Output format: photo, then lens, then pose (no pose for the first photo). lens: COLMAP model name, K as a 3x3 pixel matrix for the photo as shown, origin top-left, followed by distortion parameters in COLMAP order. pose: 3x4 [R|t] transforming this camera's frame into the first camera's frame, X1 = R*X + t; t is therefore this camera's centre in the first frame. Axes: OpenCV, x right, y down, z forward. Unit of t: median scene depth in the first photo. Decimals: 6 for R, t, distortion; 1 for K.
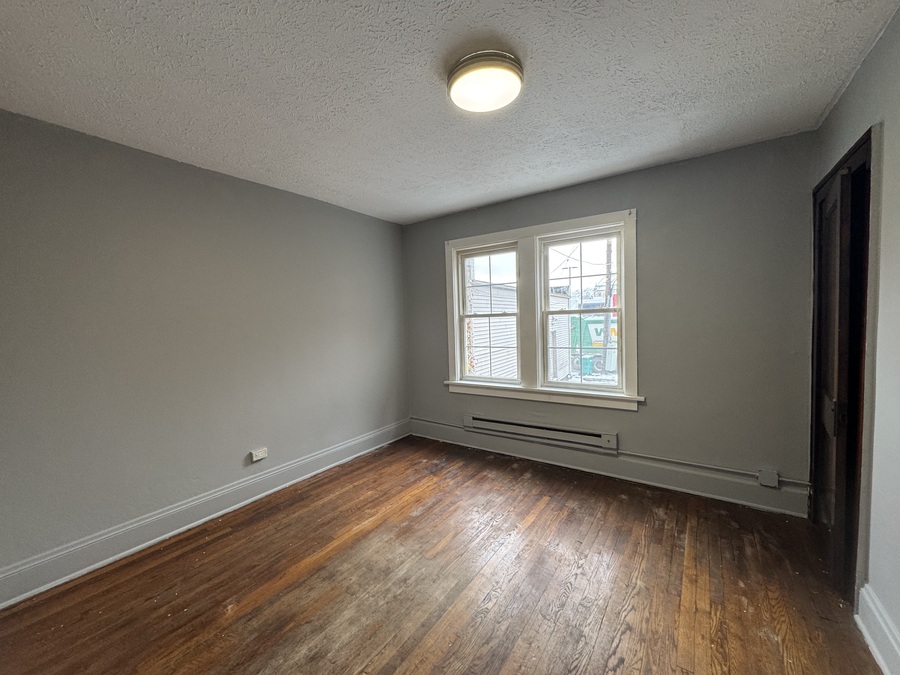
lens RADIAL K [[361.3, 0, 450.0], [0, 361.3, 337.5], [0, 0, 1]] dist [-0.001218, -0.000018]
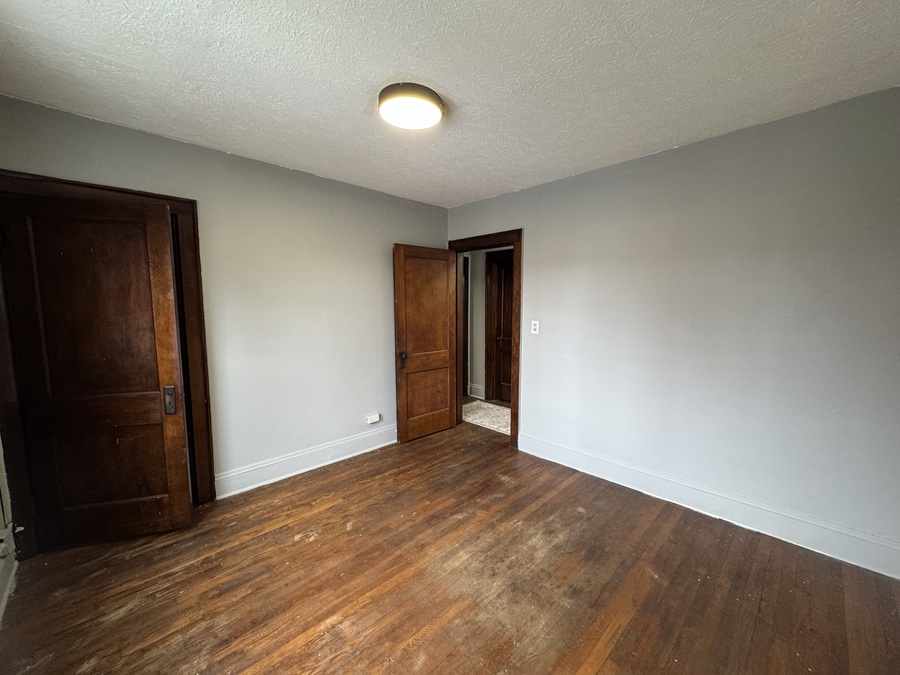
lens RADIAL K [[361.3, 0, 450.0], [0, 361.3, 337.5], [0, 0, 1]] dist [-0.001218, -0.000018]
pose [[-0.980336, 0.009768, 0.197095, -0.201037], [0.039368, 0.988378, 0.146830, -0.123911], [-0.193370, 0.151702, -0.969327, 1.829802]]
